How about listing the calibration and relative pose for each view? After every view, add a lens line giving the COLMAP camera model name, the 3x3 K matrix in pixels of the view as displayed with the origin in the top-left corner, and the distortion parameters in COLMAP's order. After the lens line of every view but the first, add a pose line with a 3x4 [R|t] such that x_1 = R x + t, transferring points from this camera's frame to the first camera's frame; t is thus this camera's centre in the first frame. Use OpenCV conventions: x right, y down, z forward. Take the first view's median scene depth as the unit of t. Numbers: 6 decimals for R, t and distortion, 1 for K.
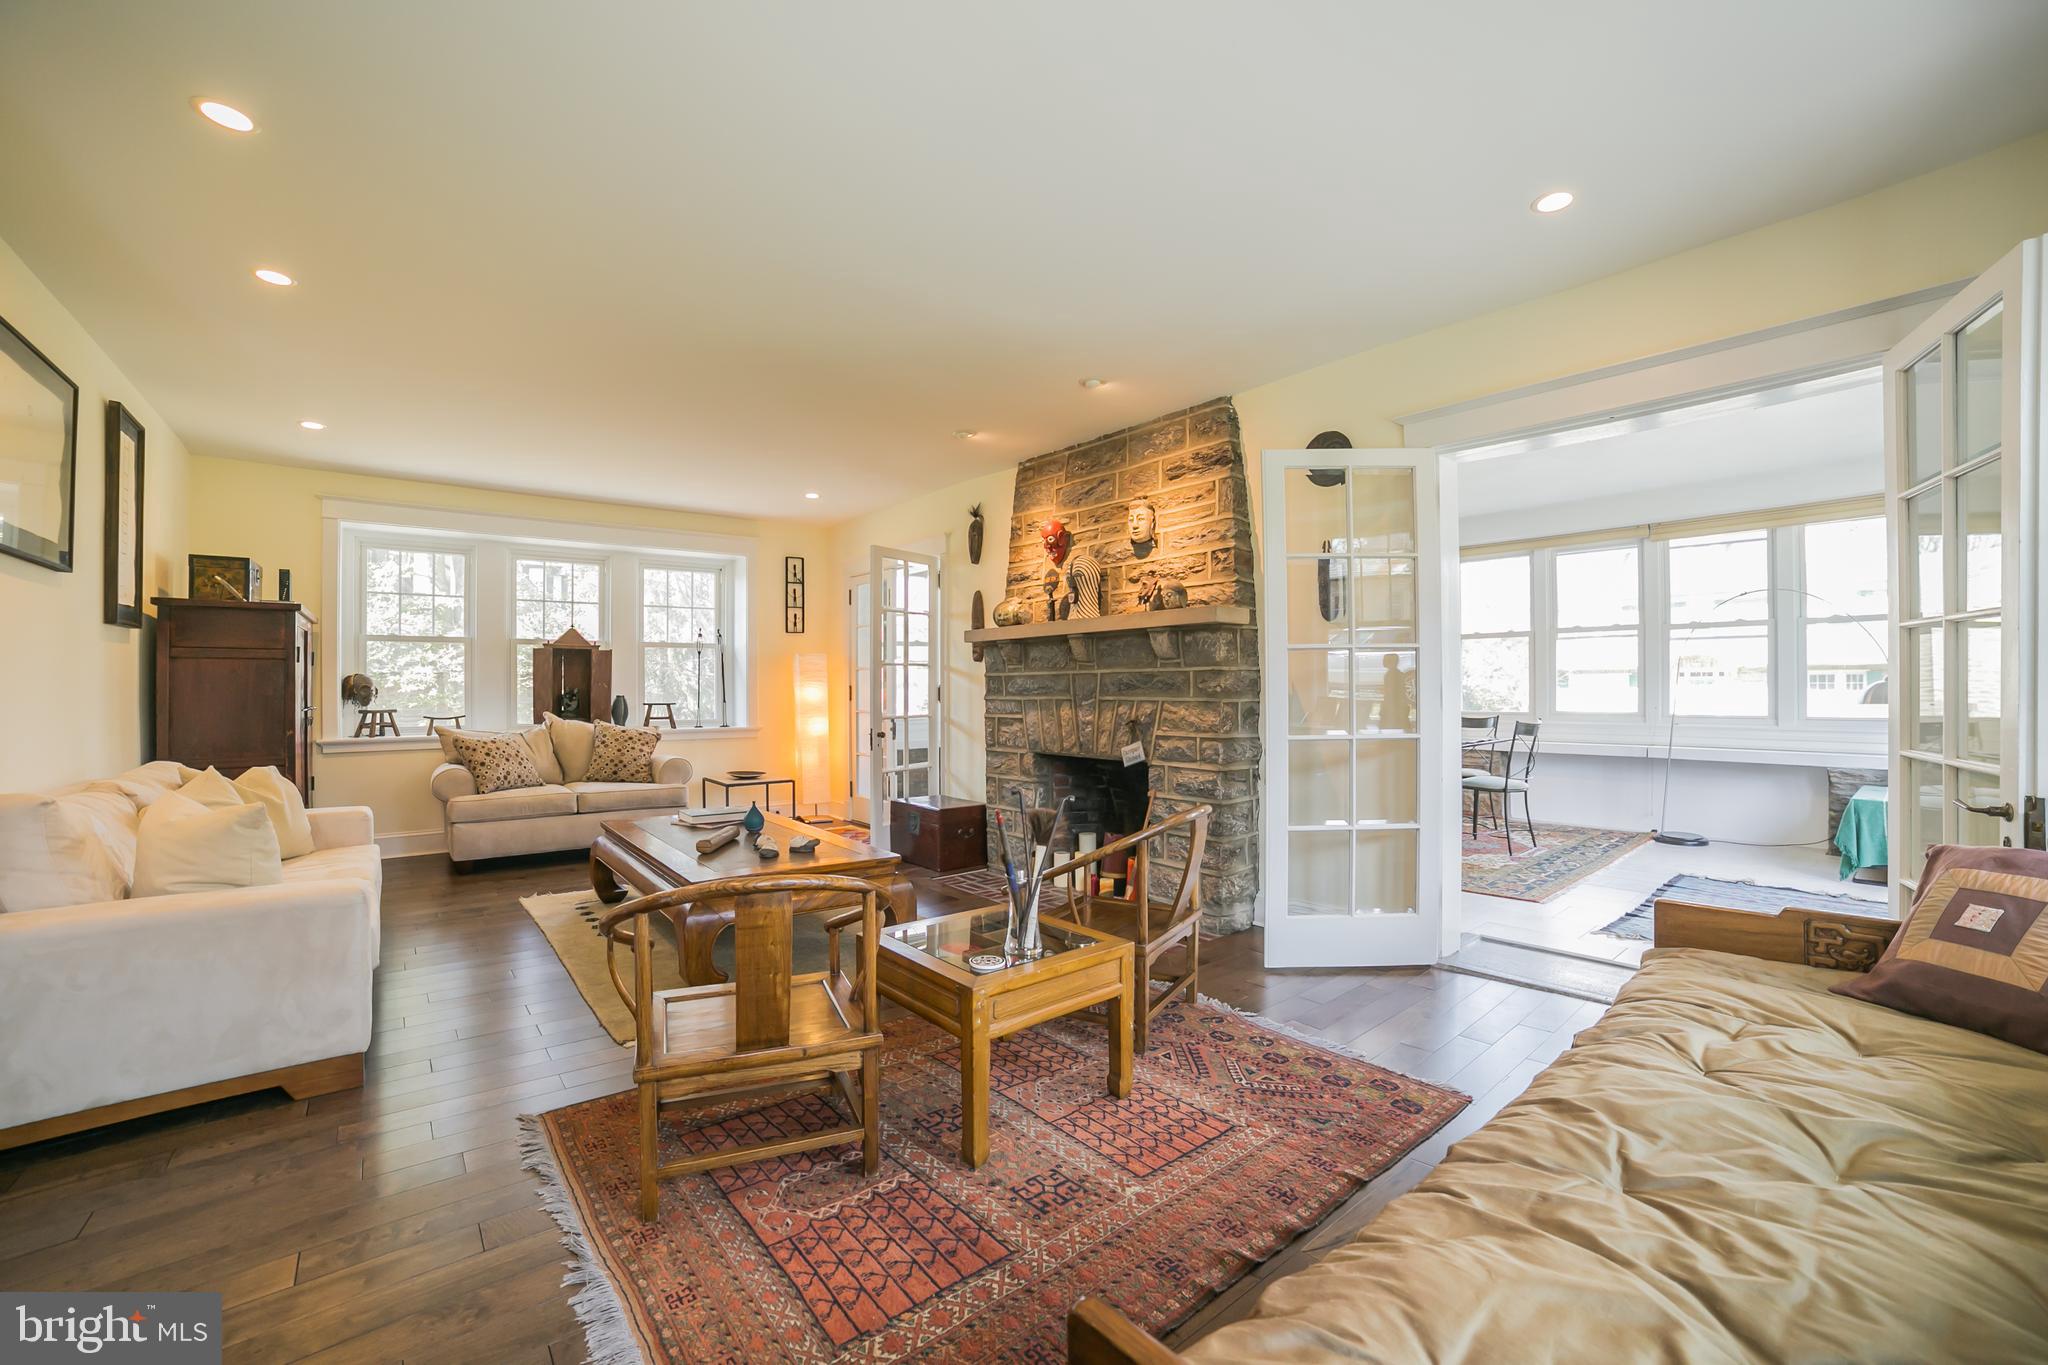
lens RADIAL K [[811.2, 0, 1020.4], [0, 811.2, 684.3], [0, 0, 1]] dist [-0.095489, 0.027029]
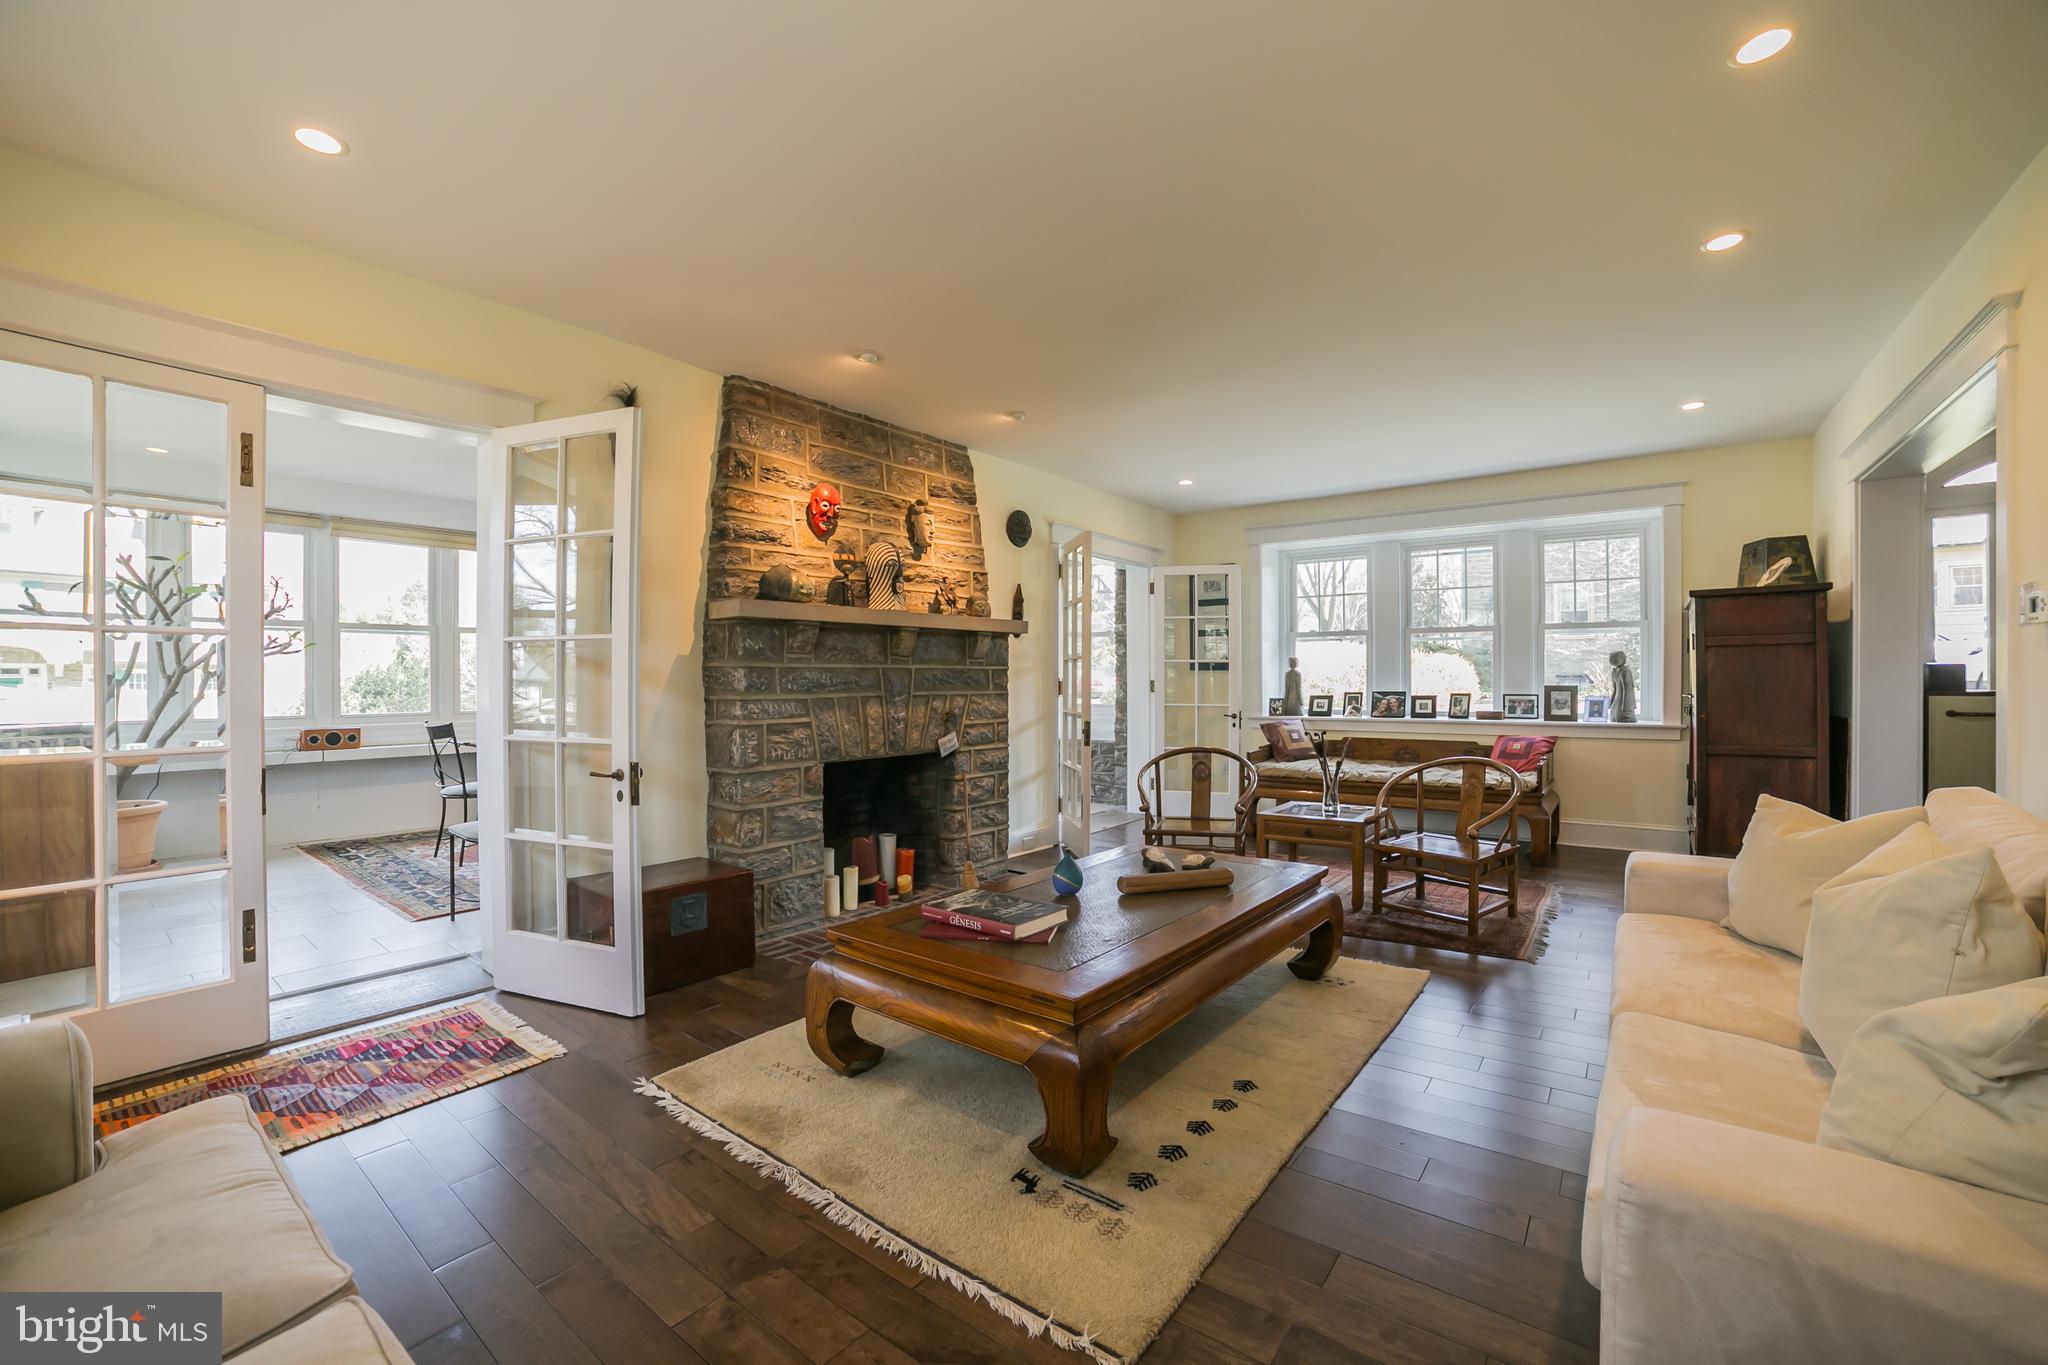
lens RADIAL K [[811.2, 0, 1020.4], [0, 811.2, 684.3], [0, 0, 1]] dist [-0.095489, 0.027029]
pose [[-0.191938, 0.002302, 0.981404, -0.903754], [-0.001452, 0.999995, -0.002630, 0.008185], [-0.981406, -0.001930, -0.191934, 1.064068]]
